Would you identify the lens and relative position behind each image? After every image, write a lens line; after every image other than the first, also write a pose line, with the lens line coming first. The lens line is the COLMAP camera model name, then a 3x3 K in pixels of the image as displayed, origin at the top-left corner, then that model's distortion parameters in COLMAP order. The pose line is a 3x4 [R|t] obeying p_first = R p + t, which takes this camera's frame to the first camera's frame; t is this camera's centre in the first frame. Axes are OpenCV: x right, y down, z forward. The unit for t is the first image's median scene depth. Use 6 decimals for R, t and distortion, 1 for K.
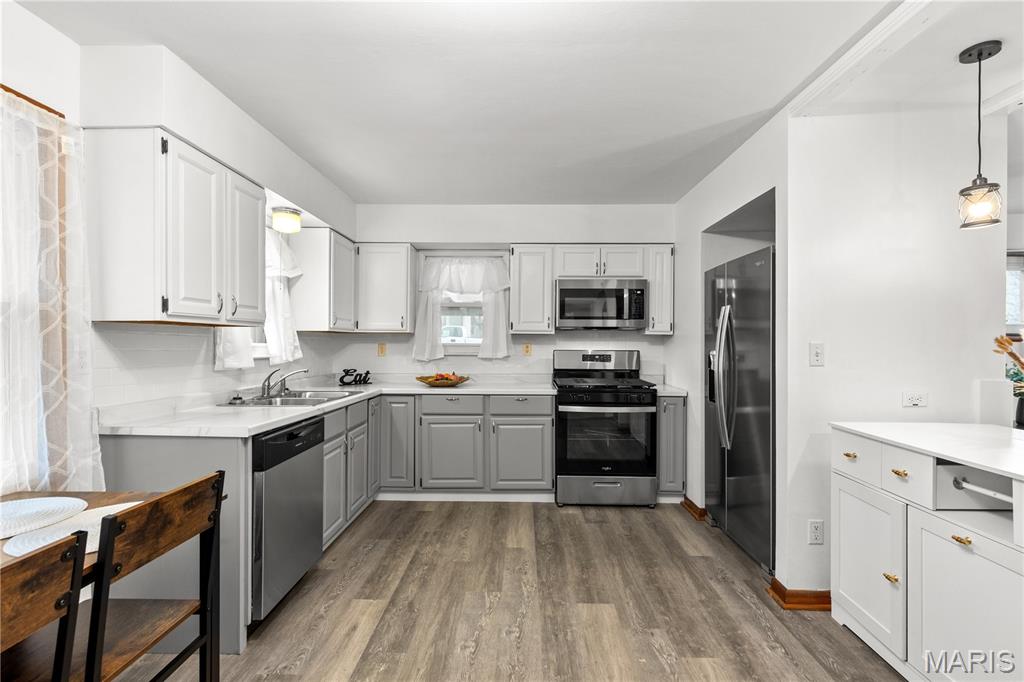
lens RADIAL K [[471.7, 0, 515.1], [0, 471.7, 341.0], [0, 0, 1]] dist [0.006014, -0.001089]
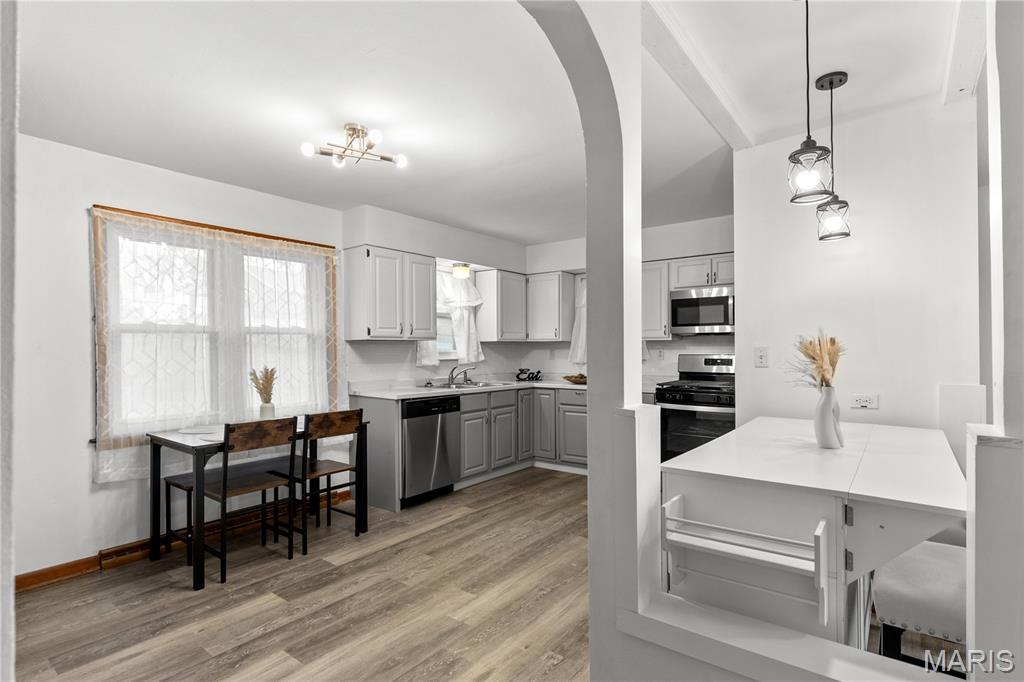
lens RADIAL K [[504.6, 0, 530.5], [0, 504.6, 343.1], [0, 0, 1]] dist [-0.005168, 0.000664]
pose [[0.815104, -0.014603, -0.579130, 0.676802], [0.010840, 0.999892, -0.009955, 0.000706], [0.579213, 0.001836, 0.815174, -0.224336]]
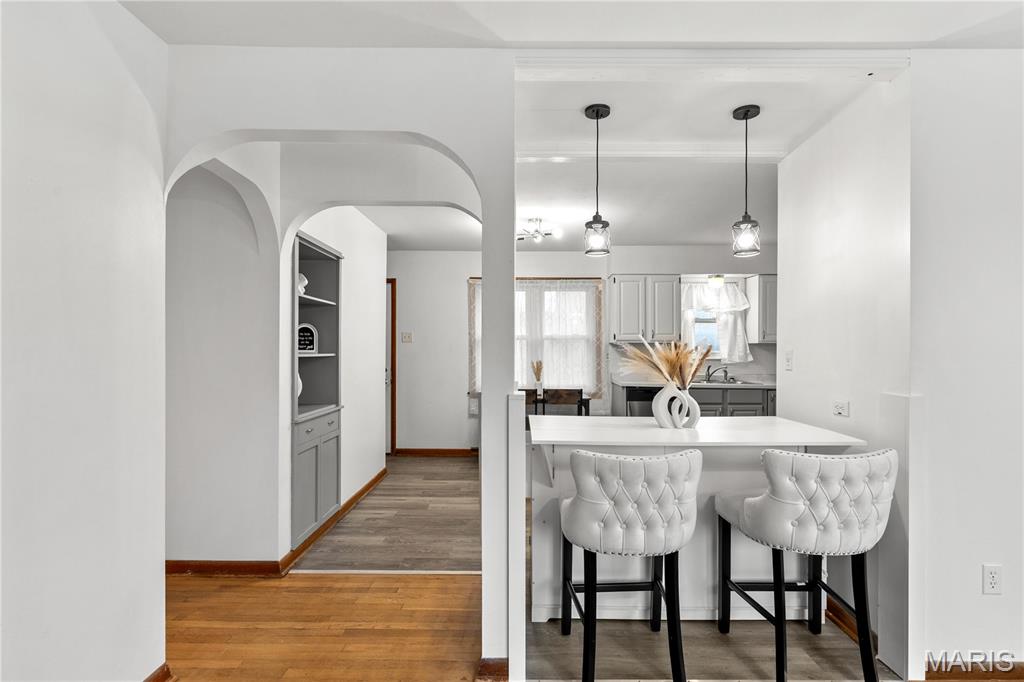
lens RADIAL K [[509.5, 0, 510.2], [0, 509.5, 345.1], [0, 0, 1]] dist [0.005475, 0.000177]
pose [[0.006203, -0.010932, -0.999921, 1.444697], [0.000146, 0.999940, -0.010932, 0.002929], [0.999981, -0.000078, 0.006204, 0.230793]]
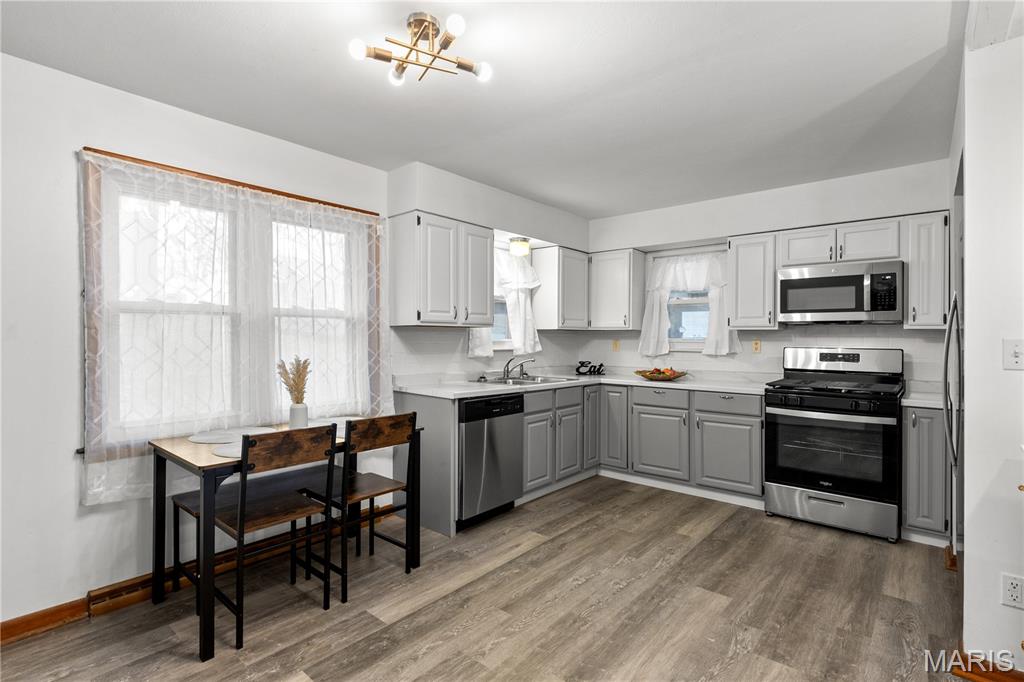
lens RADIAL K [[492.0, 0, 516.2], [0, 492.0, 335.2], [0, 0, 1]] dist [-0.000836, -0.001057]
pose [[0.775028, -0.003355, -0.631919, 0.394331], [-0.000003, 0.999986, -0.005313, 0.001246], [0.631928, 0.004120, 0.775017, -0.080111]]
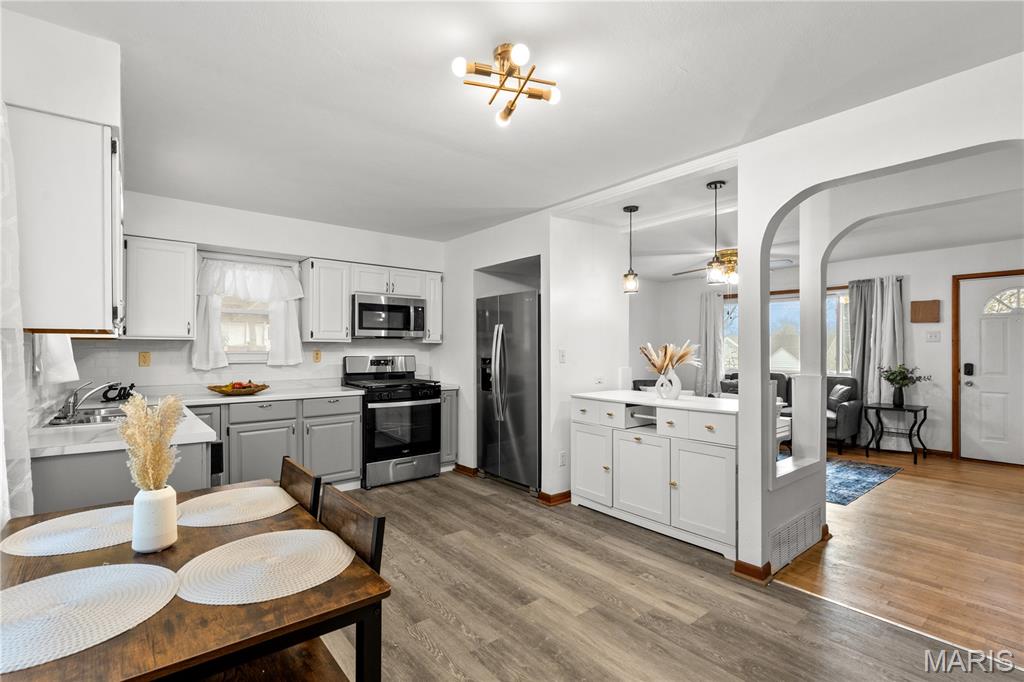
lens RADIAL K [[471.7, 0, 512.8], [0, 471.7, 348.6], [0, 0, 1]] dist [0.006014, -0.001089]
pose [[0.765596, -0.003416, 0.643313, -0.469254], [0.000898, 0.999991, 0.004241, -0.005347], [-0.643321, -0.002669, 0.765592, -0.157529]]
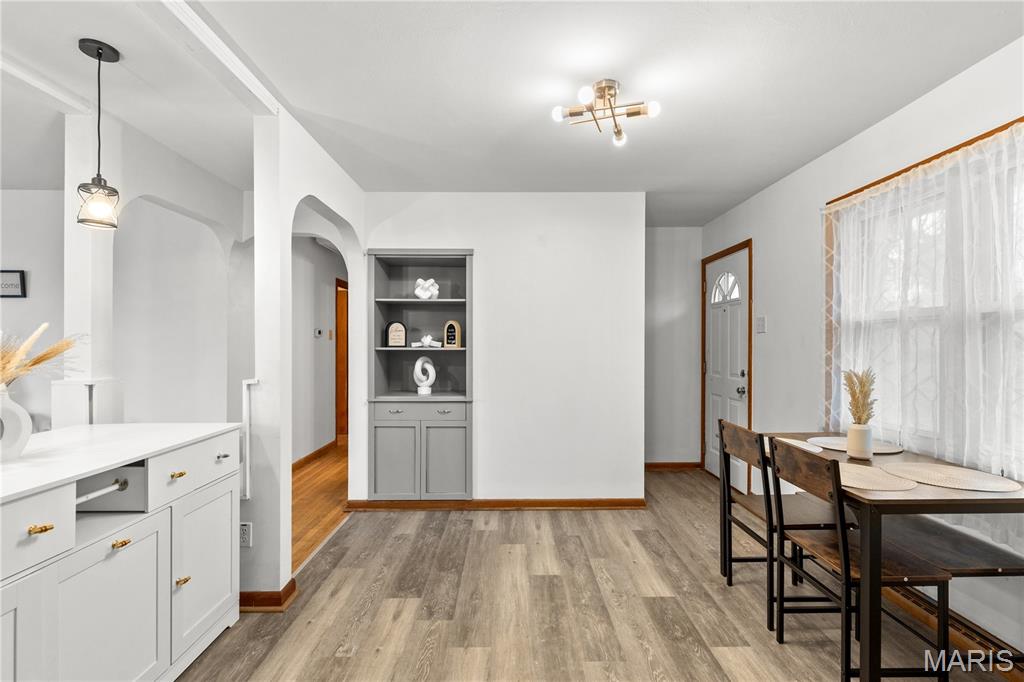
lens RADIAL K [[471.7, 0, 514.4], [0, 471.7, 341.1], [0, 0, 1]] dist [0.006014, -0.001089]
pose [[-0.999662, -0.002603, -0.025861, 0.078360], [-0.002404, 0.999967, -0.007707, 0.002440], [0.025880, -0.007642, -0.999636, 1.023777]]
